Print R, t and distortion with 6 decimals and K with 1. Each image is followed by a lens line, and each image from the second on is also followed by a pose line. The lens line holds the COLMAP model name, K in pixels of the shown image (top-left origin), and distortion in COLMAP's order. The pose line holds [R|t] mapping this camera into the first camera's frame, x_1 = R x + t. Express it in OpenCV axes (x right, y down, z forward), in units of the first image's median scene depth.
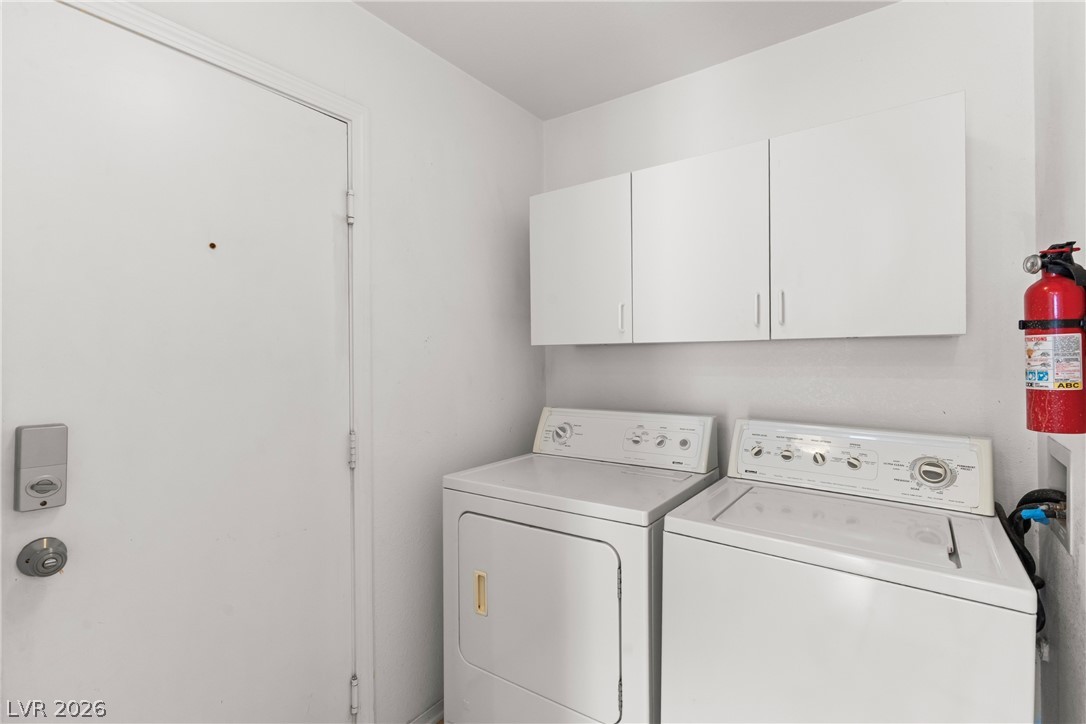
lens RADIAL K [[513.2, 0, 543.0], [0, 513.2, 362.0], [0, 0, 1]] dist [0.001982, 0.000928]
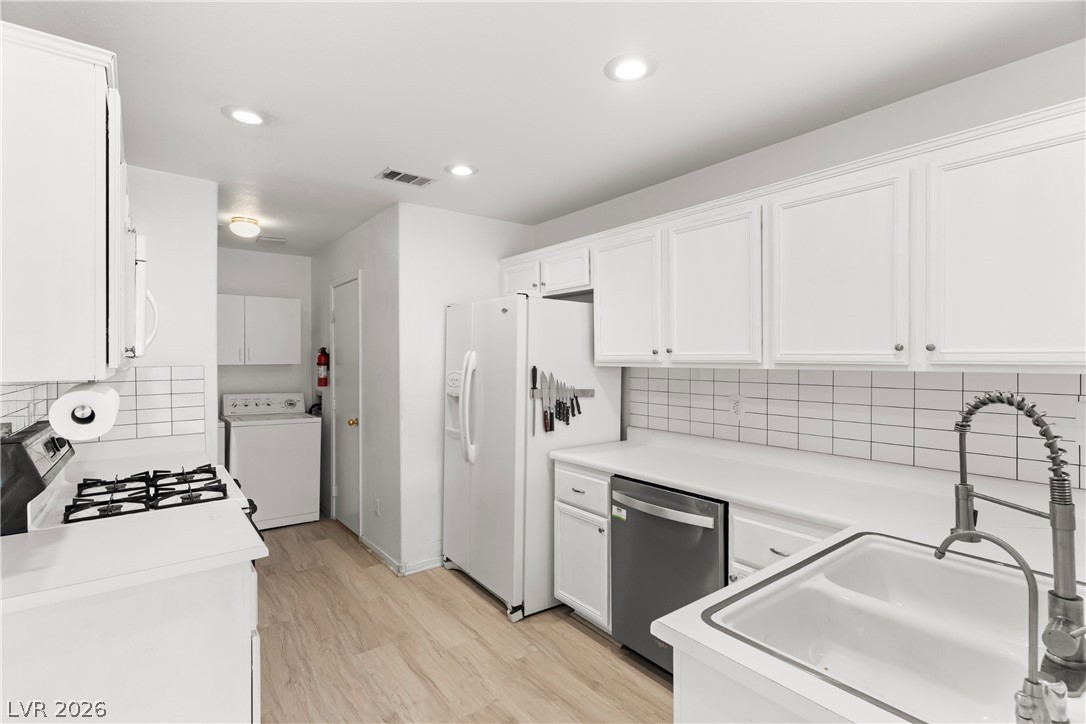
lens RADIAL K [[513.2, 0, 543.0], [0, 513.2, 362.0], [0, 0, 1]] dist [0.001982, 0.000928]
pose [[0.276169, -0.008272, 0.961073, -2.101440], [0.004470, 0.999963, 0.007323, -0.081029], [-0.961099, 0.002274, 0.276196, -1.588924]]
